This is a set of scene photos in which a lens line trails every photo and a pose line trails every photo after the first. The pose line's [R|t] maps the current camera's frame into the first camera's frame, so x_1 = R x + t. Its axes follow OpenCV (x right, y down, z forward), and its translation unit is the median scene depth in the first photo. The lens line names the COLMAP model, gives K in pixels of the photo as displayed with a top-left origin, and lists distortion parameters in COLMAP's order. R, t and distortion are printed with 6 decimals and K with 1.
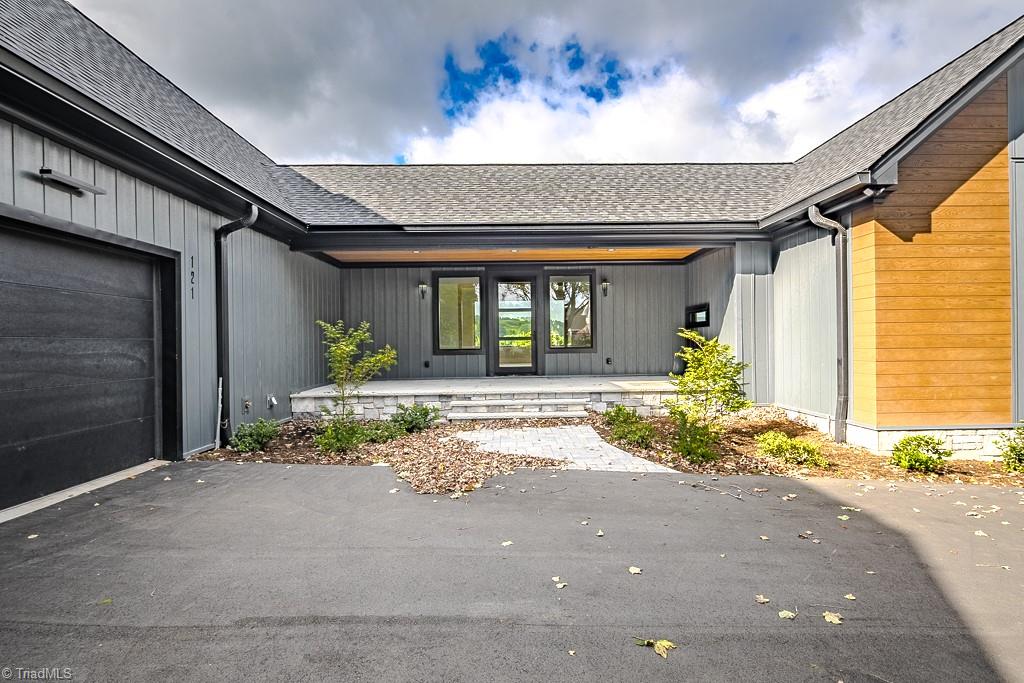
lens RADIAL K [[512.2, 0, 512.0], [0, 512.2, 341.5], [0, 0, 1]] dist [0.000337, 0.000018]
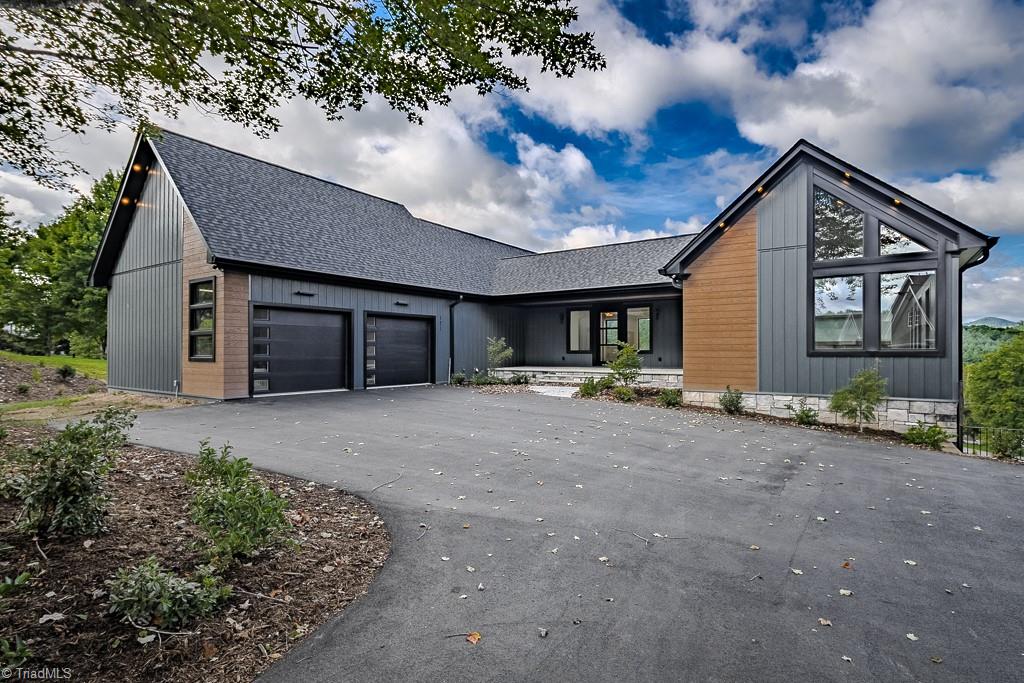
lens RADIAL K [[504.2, 0, 512.0], [0, 504.2, 341.5], [0, 0, 1]] dist [-0.000017, -0.000002]
pose [[0.800396, 0.001907, -0.599469, 1.365642], [-0.008505, 0.999930, -0.008174, -0.001126], [0.599411, 0.011641, 0.800356, -1.014486]]
